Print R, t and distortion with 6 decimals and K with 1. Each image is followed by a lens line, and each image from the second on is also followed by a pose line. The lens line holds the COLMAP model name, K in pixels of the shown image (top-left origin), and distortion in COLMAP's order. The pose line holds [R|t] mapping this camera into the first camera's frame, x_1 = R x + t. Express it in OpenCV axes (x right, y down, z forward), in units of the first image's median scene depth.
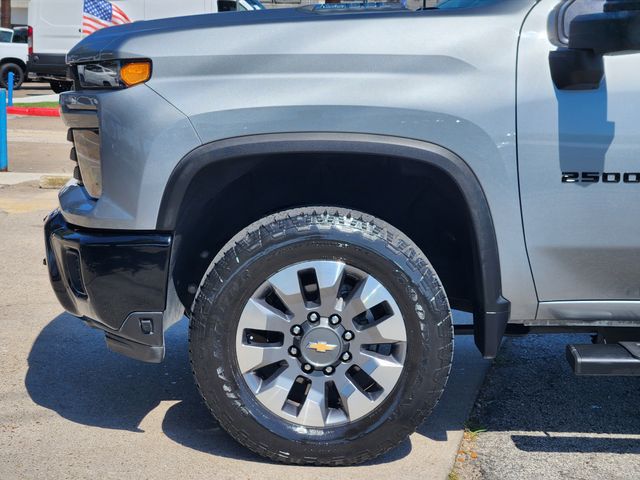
lens RADIAL K [[1273.6, 0, 320.0], [0, 1273.6, 240.0], [0, 0, 1]] dist [-0.925904, 13.832134]
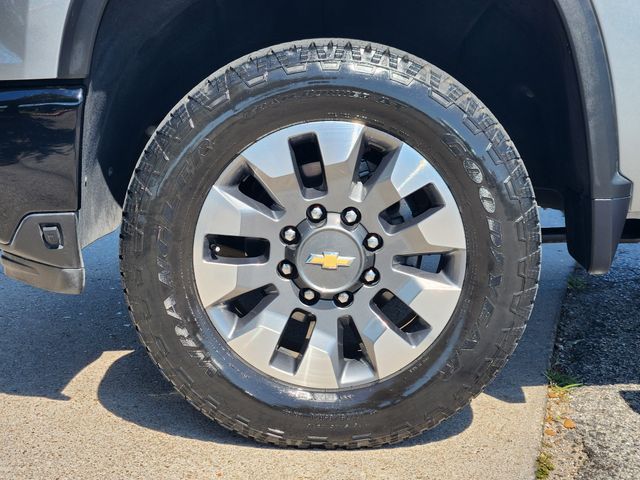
lens RADIAL K [[1236.1, 0, 320.0], [0, 1236.1, 240.0], [0, 0, 1]] dist [-0.543499, 5.474580]
pose [[0.999547, -0.025232, -0.016416, 0.006351], [0.025955, 0.998629, 0.045467, 0.046161], [0.015246, -0.045872, 0.998831, 0.390663]]
